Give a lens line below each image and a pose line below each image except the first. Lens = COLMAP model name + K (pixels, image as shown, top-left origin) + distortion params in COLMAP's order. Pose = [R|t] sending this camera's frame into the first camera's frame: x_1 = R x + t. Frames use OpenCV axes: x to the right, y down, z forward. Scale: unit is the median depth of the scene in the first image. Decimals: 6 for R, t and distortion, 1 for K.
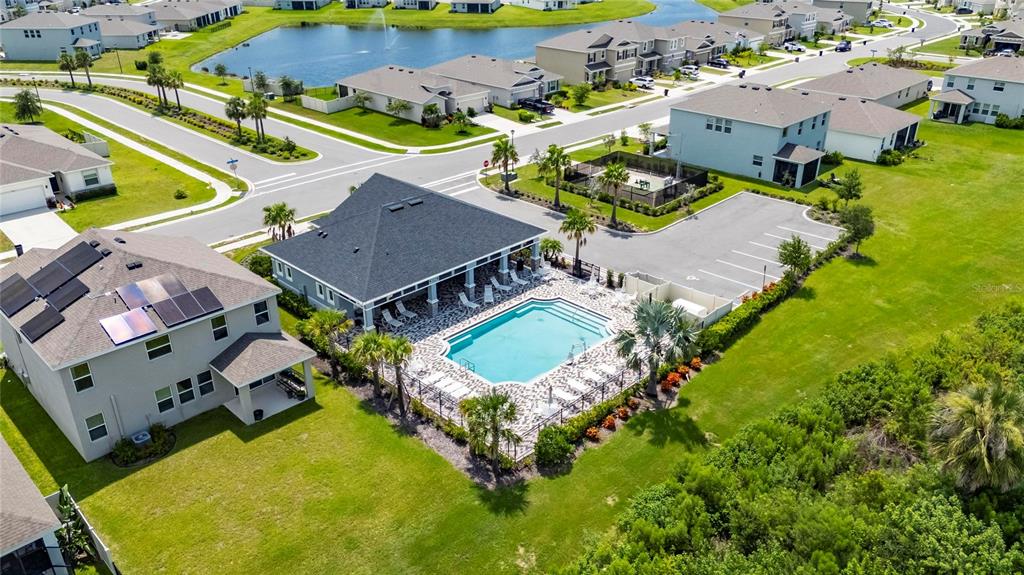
lens RADIAL K [[752.2, 0, 520.4], [0, 752.2, 285.1], [0, 0, 1]] dist [0.076509, -0.081399]
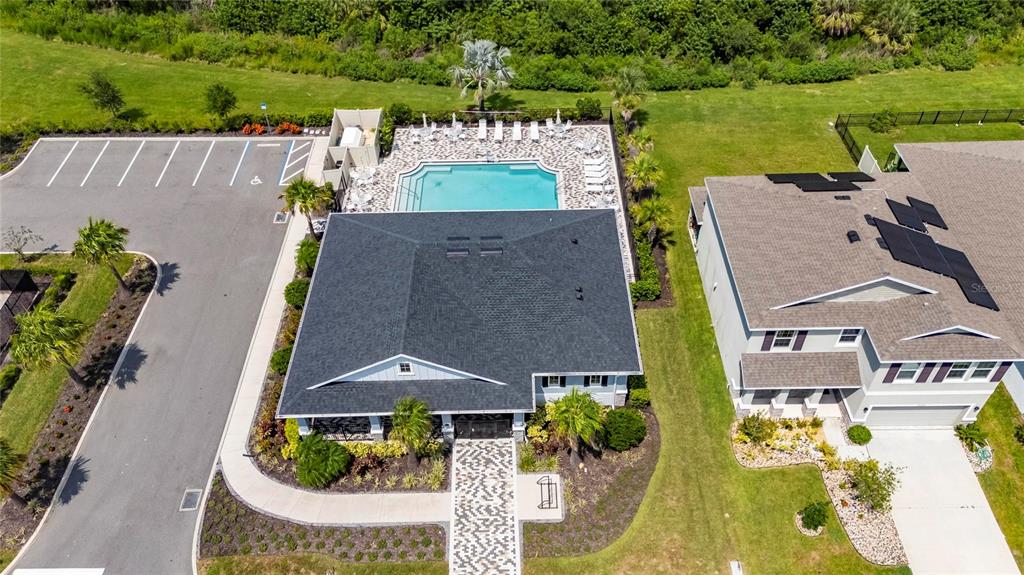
lens RADIAL K [[752.2, 0, 520.4], [0, 752.2, 285.1], [0, 0, 1]] dist [0.076509, -0.081399]
pose [[-0.711108, -0.484134, 0.509843, -0.419238], [0.316002, 0.427704, 0.846884, -0.501097], [-0.628067, 0.763337, -0.151156, 0.819995]]
